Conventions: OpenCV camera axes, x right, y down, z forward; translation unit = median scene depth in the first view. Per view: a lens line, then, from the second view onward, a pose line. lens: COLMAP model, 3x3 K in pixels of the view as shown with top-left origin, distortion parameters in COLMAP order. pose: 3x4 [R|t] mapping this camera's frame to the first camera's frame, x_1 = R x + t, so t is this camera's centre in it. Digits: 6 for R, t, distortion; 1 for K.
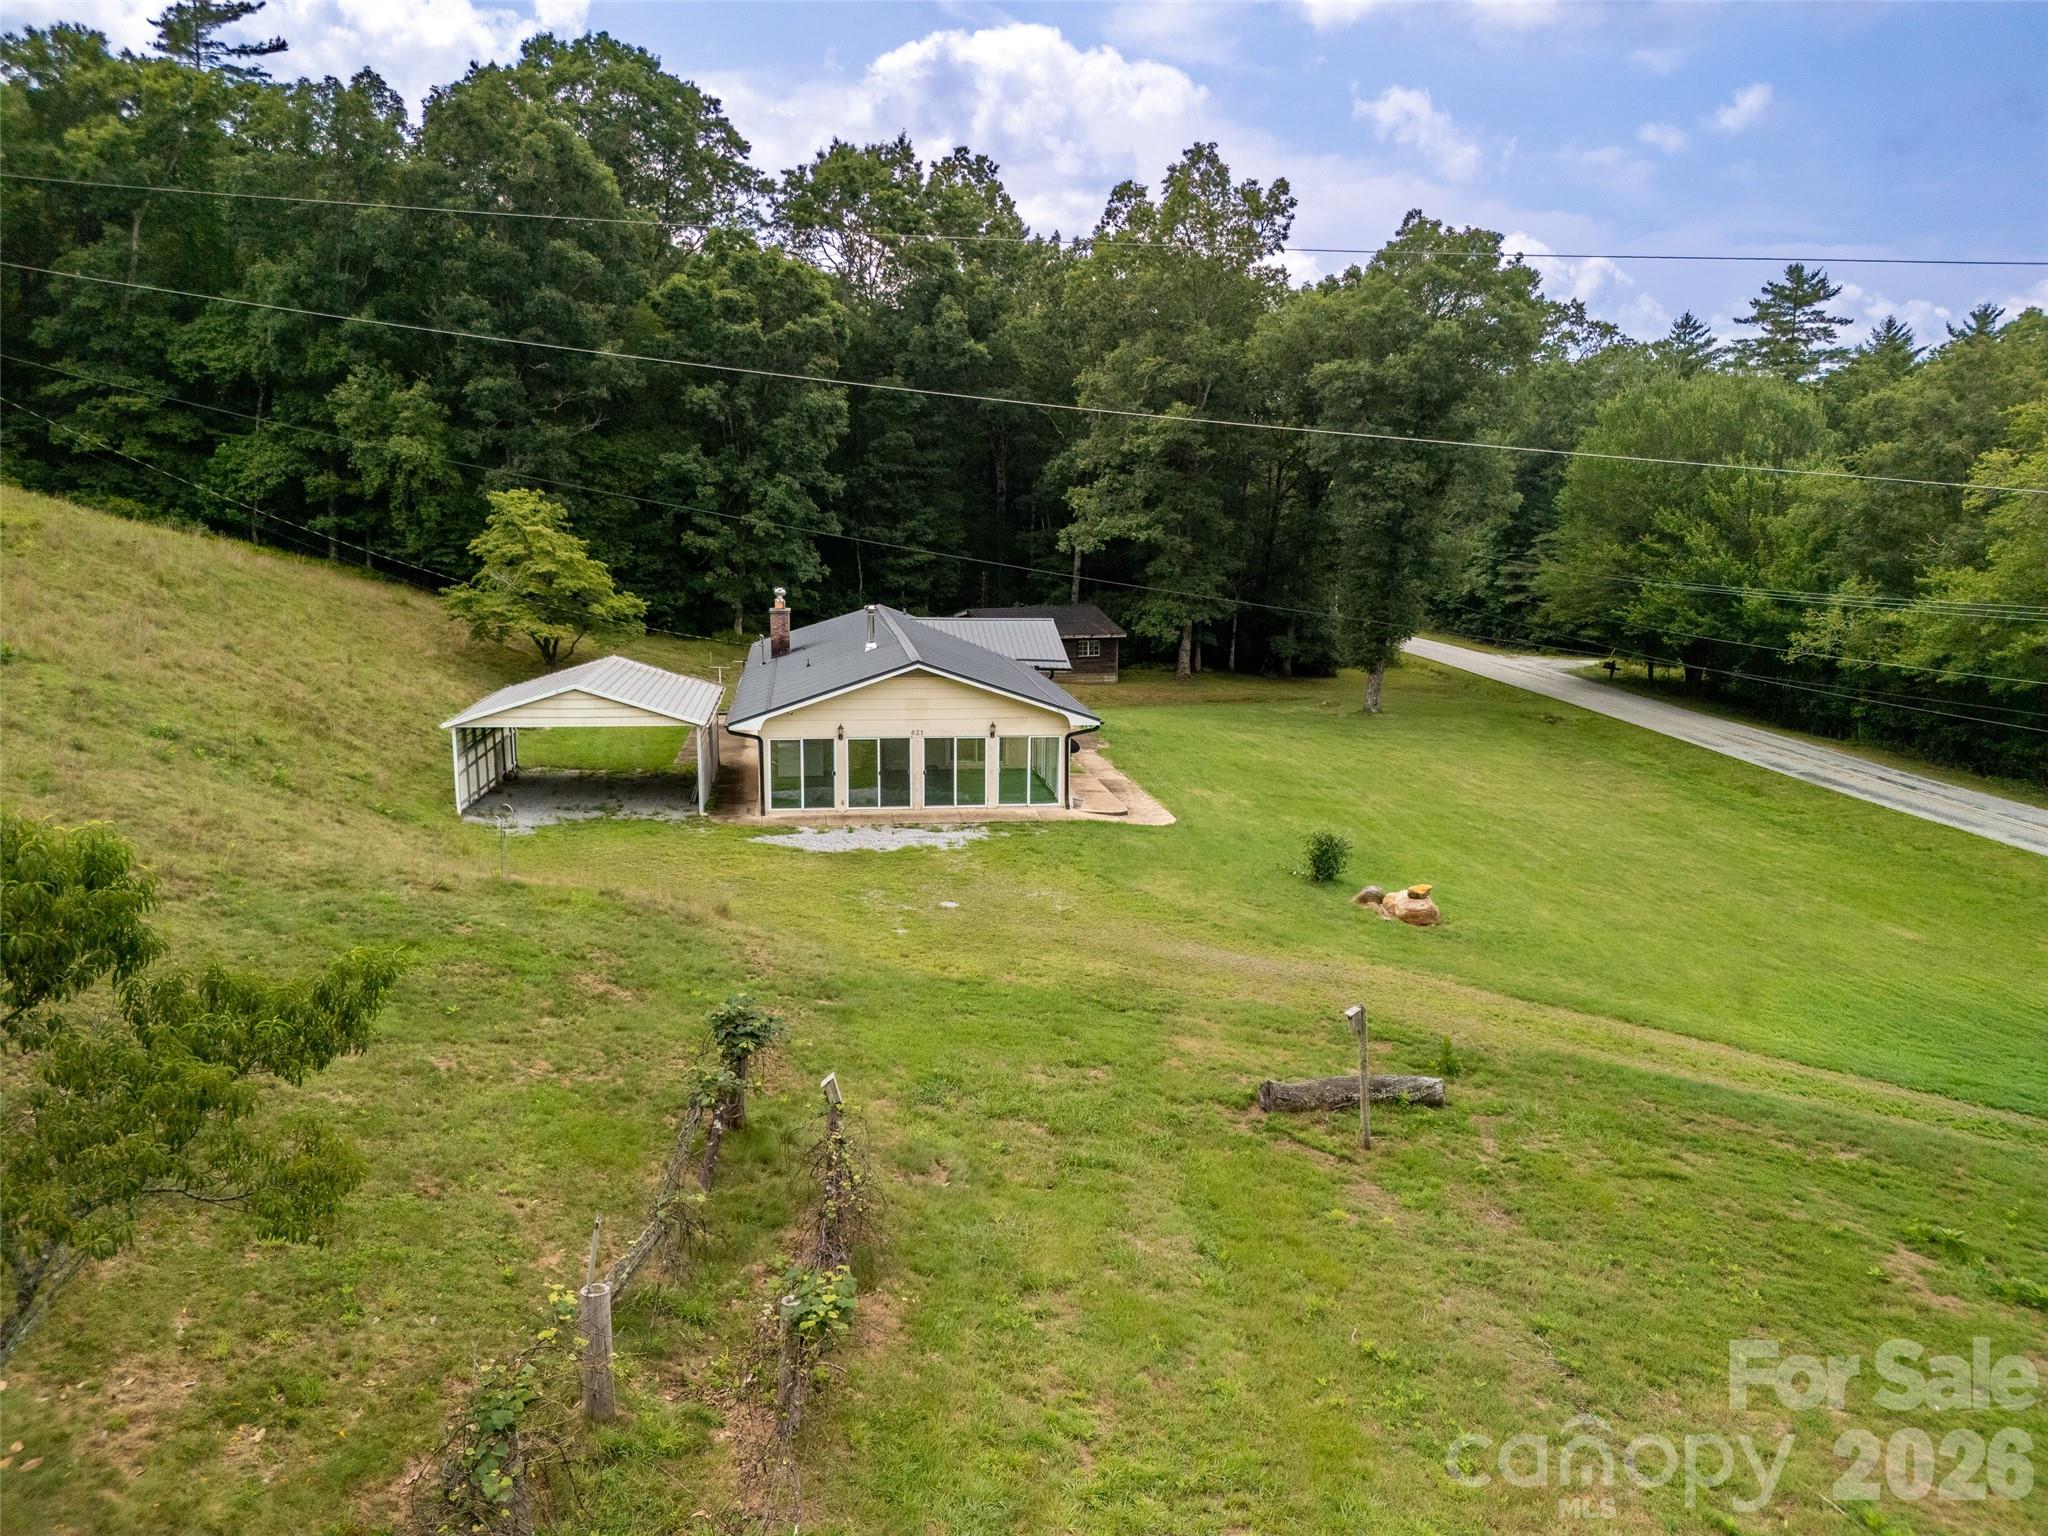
lens RADIAL K [[1501.8, 0, 1063.3], [0, 1501.8, 761.7], [0, 0, 1]] dist [0.046728, -0.057103]
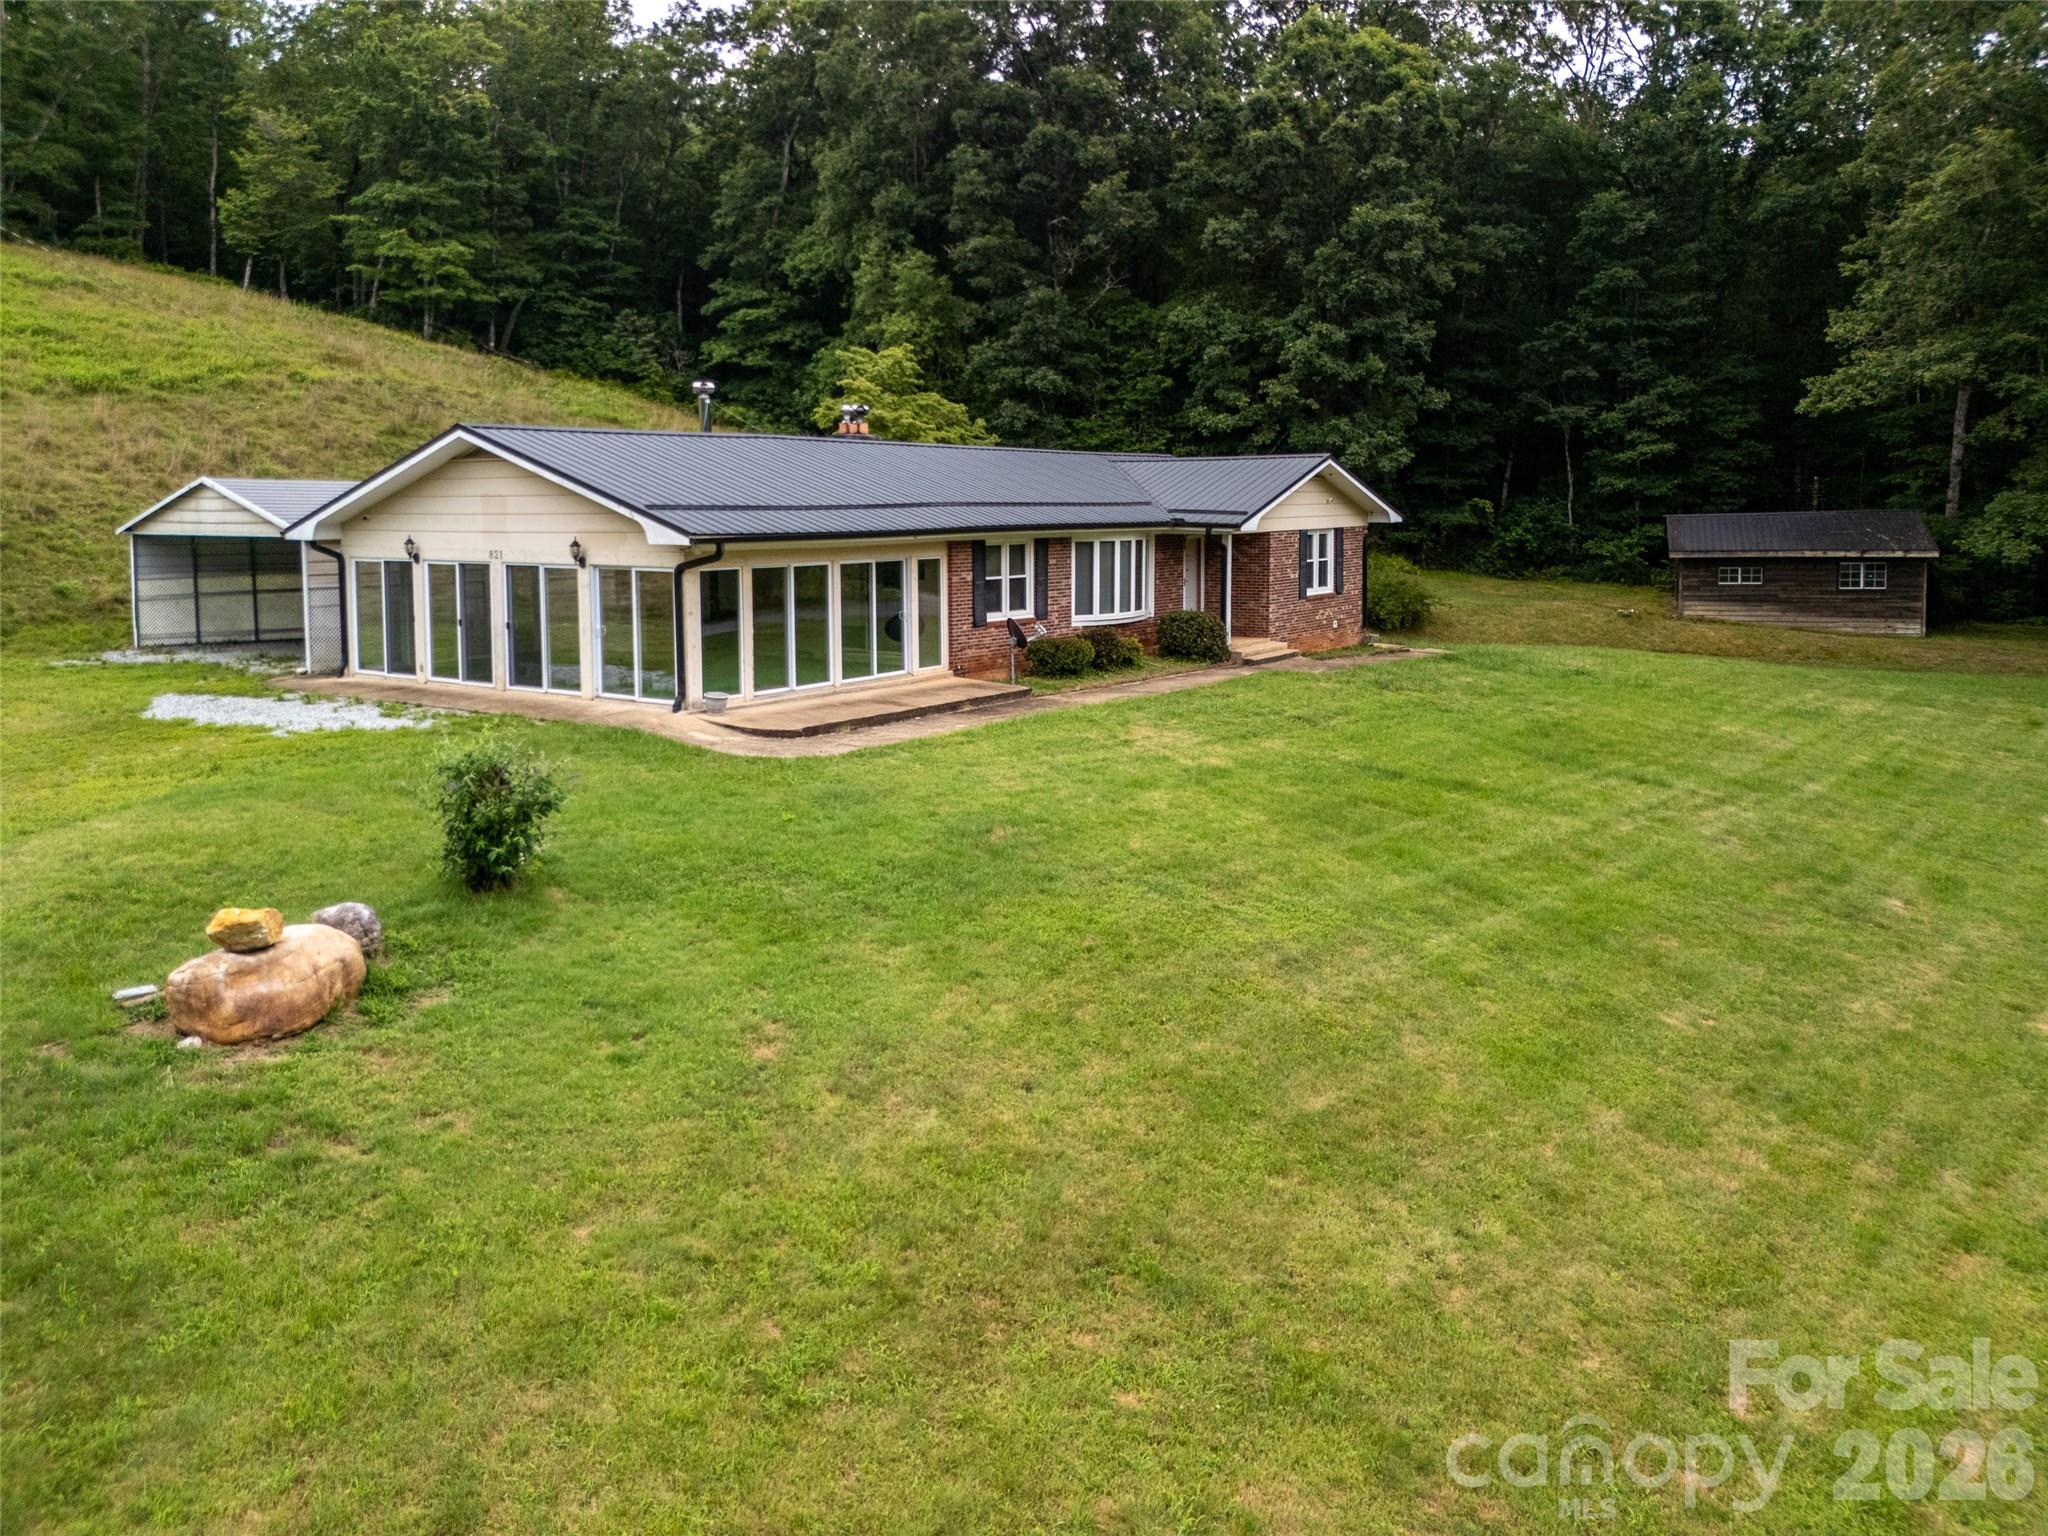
lens RADIAL K [[1561.3, 0, 1000.5], [0, 1561.3, 620.7], [0, 0, 1]] dist [0.078678, -0.080029]
pose [[0.704943, 0.032387, -0.708524, 0.265585], [-0.100484, 0.993441, -0.054566, 0.011102], [0.702110, 0.109661, 0.703574, 0.393890]]
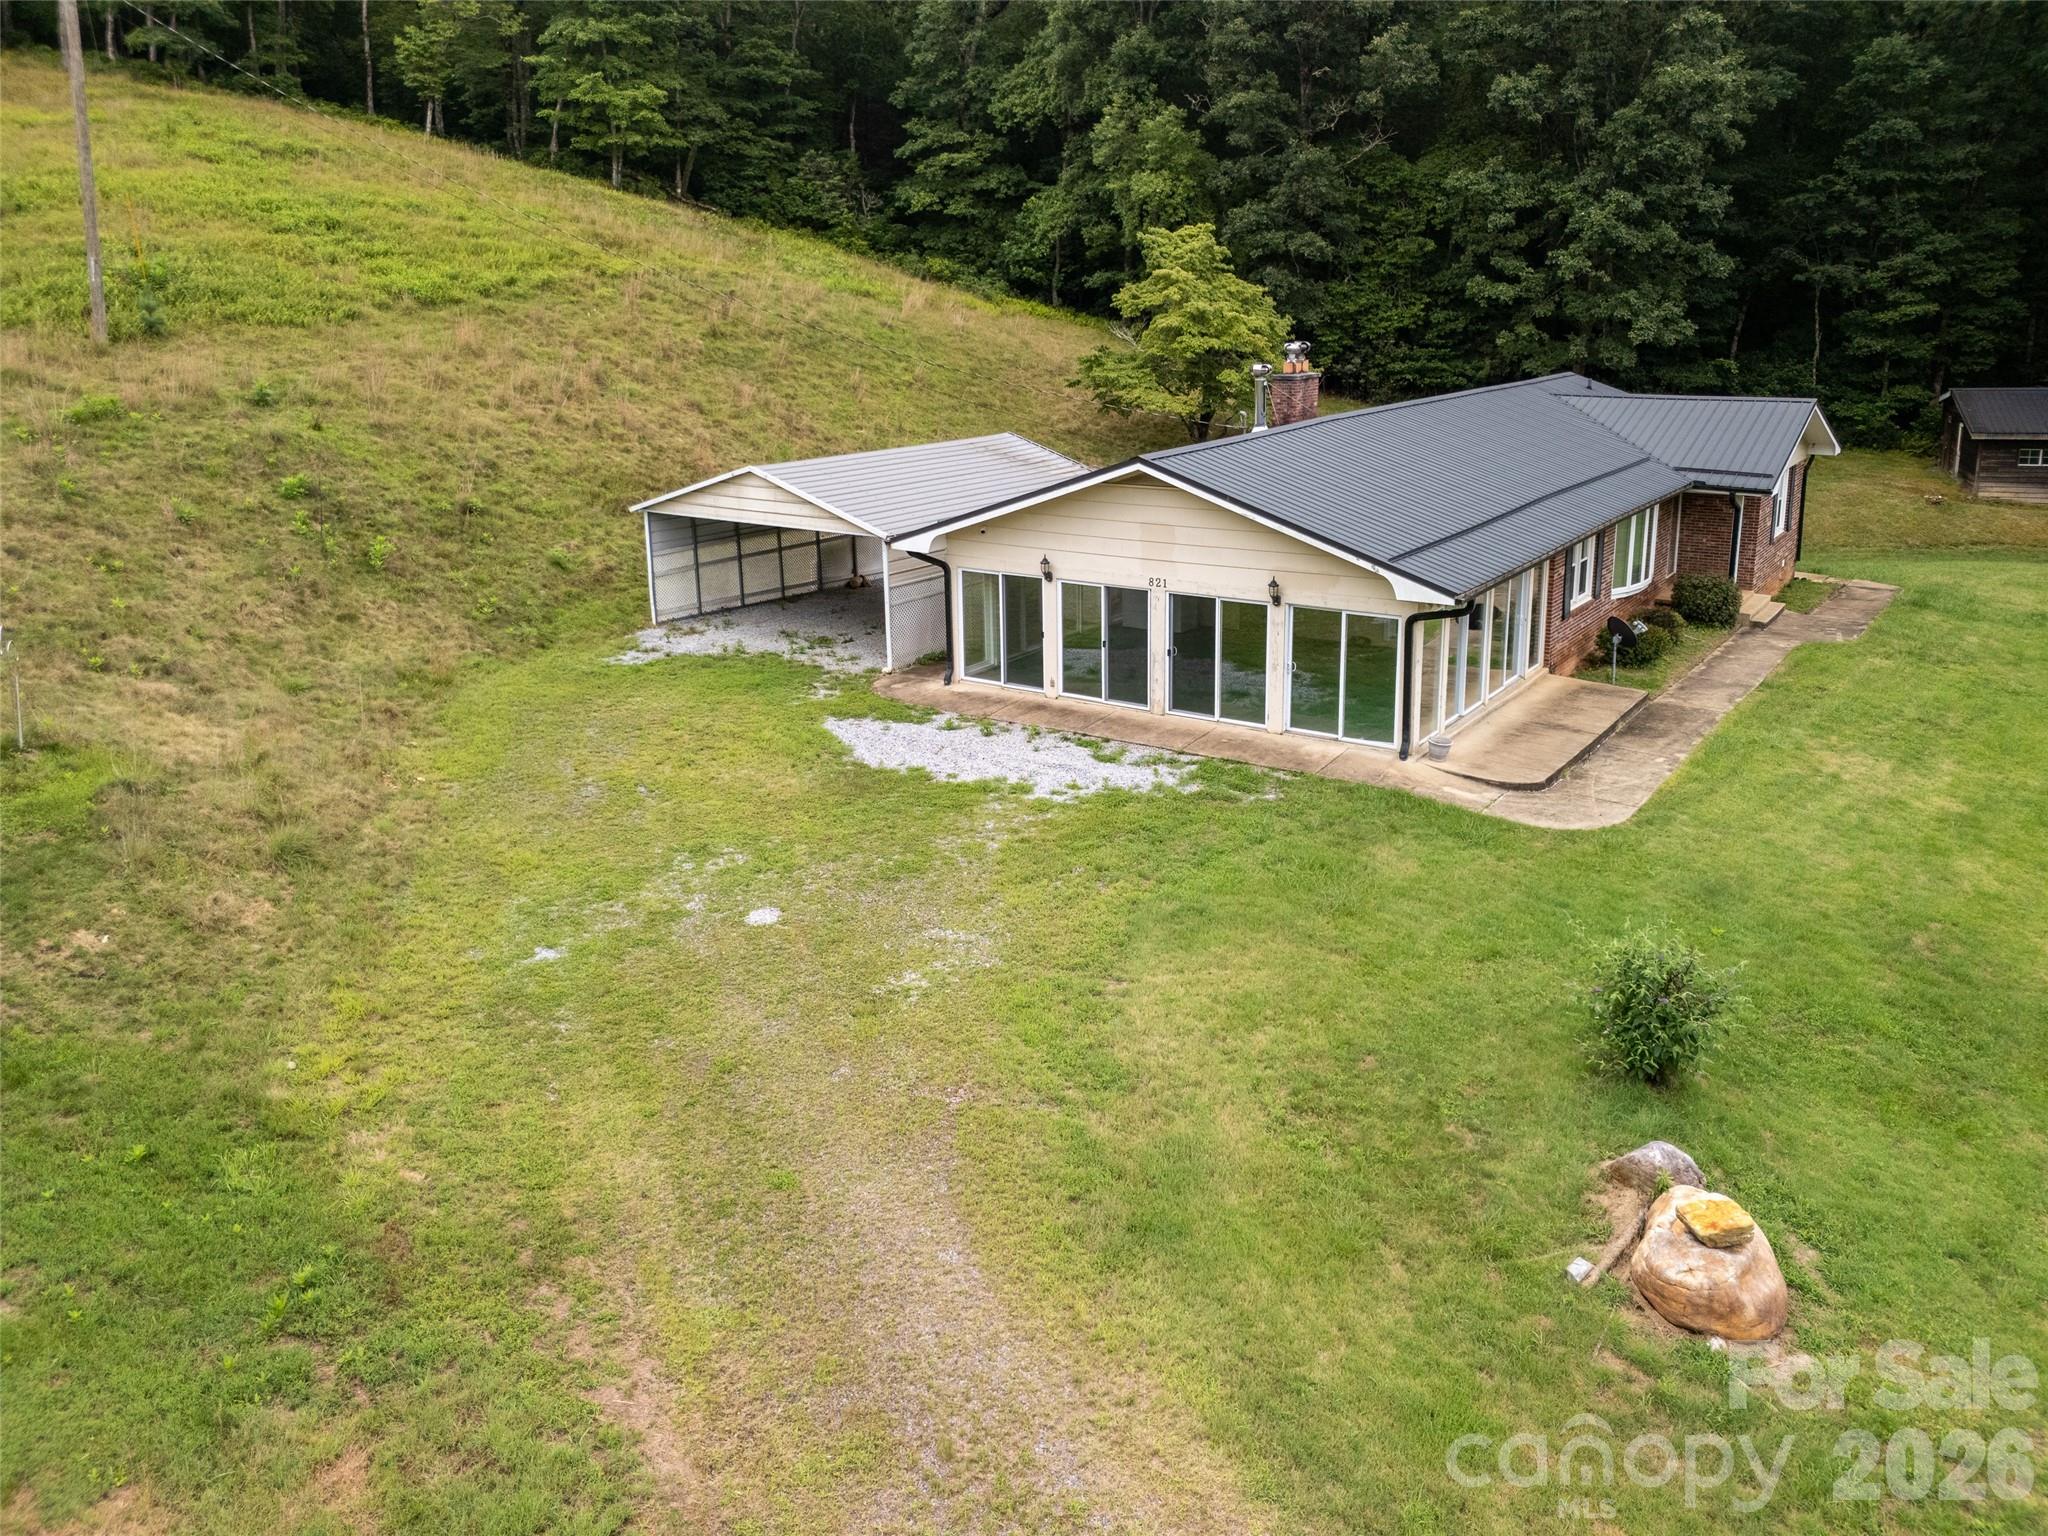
lens RADIAL K [[1569.2, 0, 1030.1], [0, 1569.2, 632.4], [0, 0, 1]] dist [0.059374, -0.053562]
pose [[0.719745, 0.128612, -0.682221, 0.157921], [-0.093172, 0.991695, 0.088657, -0.027531], [0.687958, -0.000247, 0.725751, 0.291472]]
